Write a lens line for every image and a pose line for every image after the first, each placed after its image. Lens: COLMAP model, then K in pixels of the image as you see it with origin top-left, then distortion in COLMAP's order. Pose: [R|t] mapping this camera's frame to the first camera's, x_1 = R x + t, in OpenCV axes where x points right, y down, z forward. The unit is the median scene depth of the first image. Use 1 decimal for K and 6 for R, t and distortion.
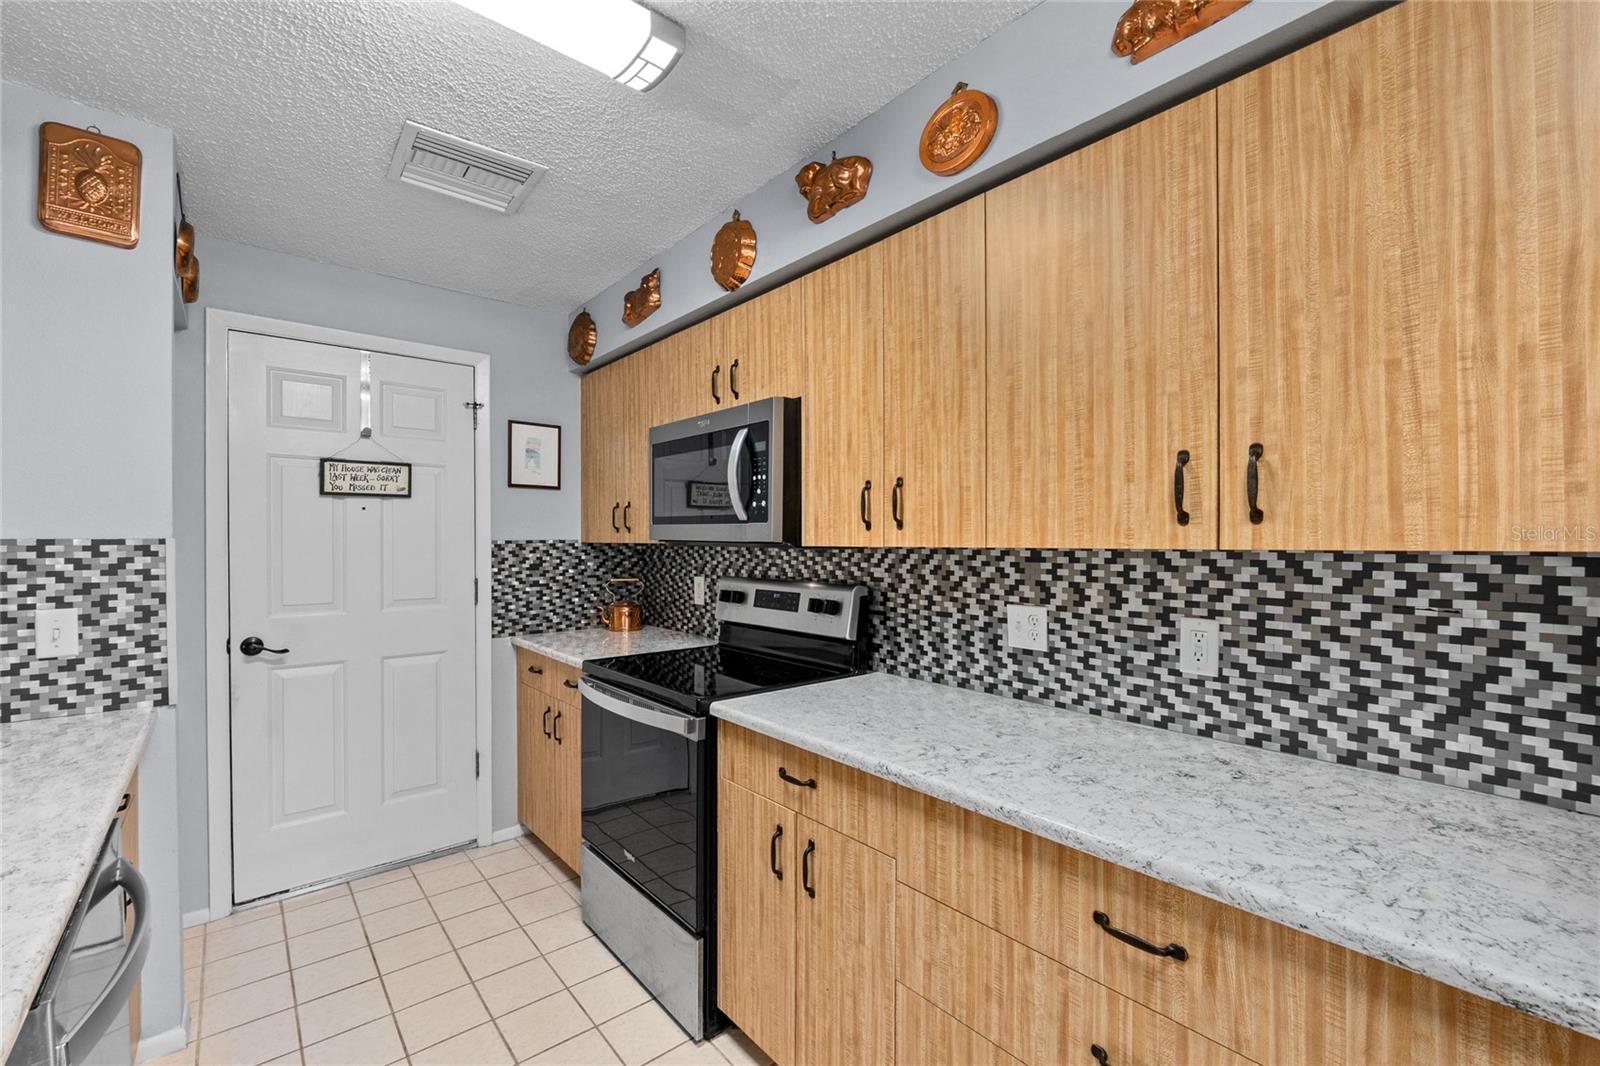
lens RADIAL K [[672.1, 0, 803.7], [0, 672.1, 544.8], [0, 0, 1]] dist [-0.009955, 0.000712]
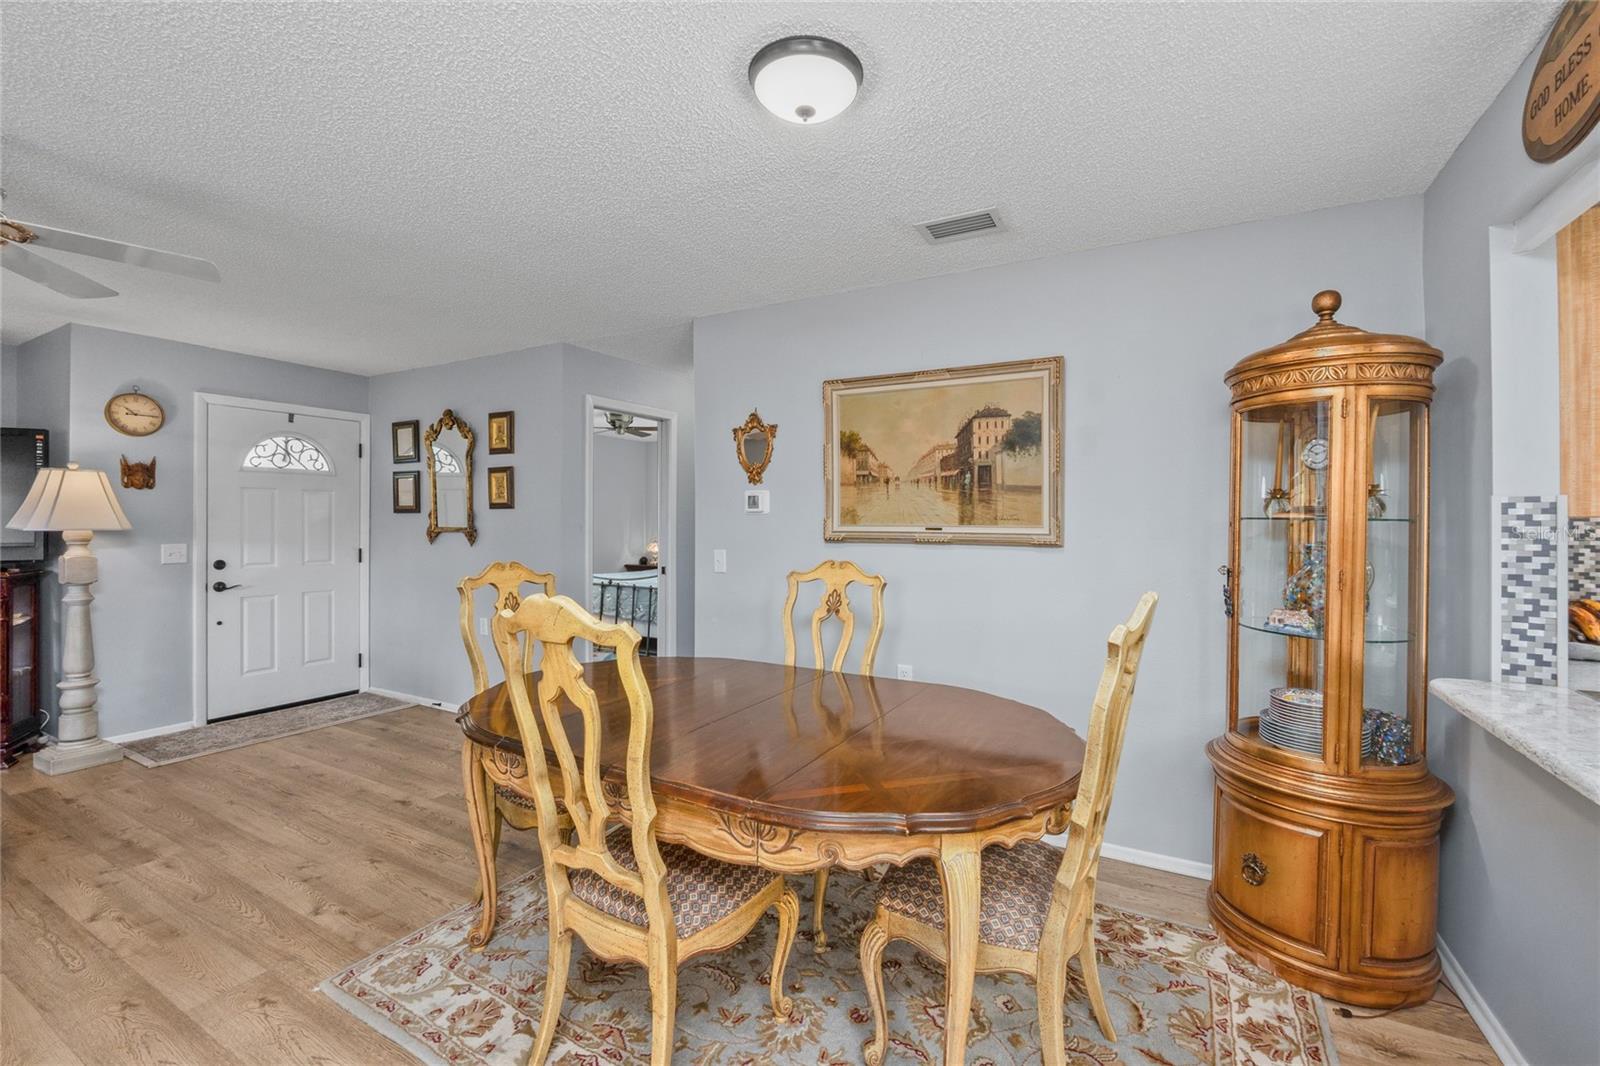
lens RADIAL K [[672.1, 0, 805.6], [0, 672.1, 522.4], [0, 0, 1]] dist [-0.009955, 0.000712]
pose [[0.354171, -0.000115, -0.935181, -0.195536], [-0.007991, 0.999963, -0.003149, 0.019802], [0.935147, 0.008588, 0.354157, -1.163285]]
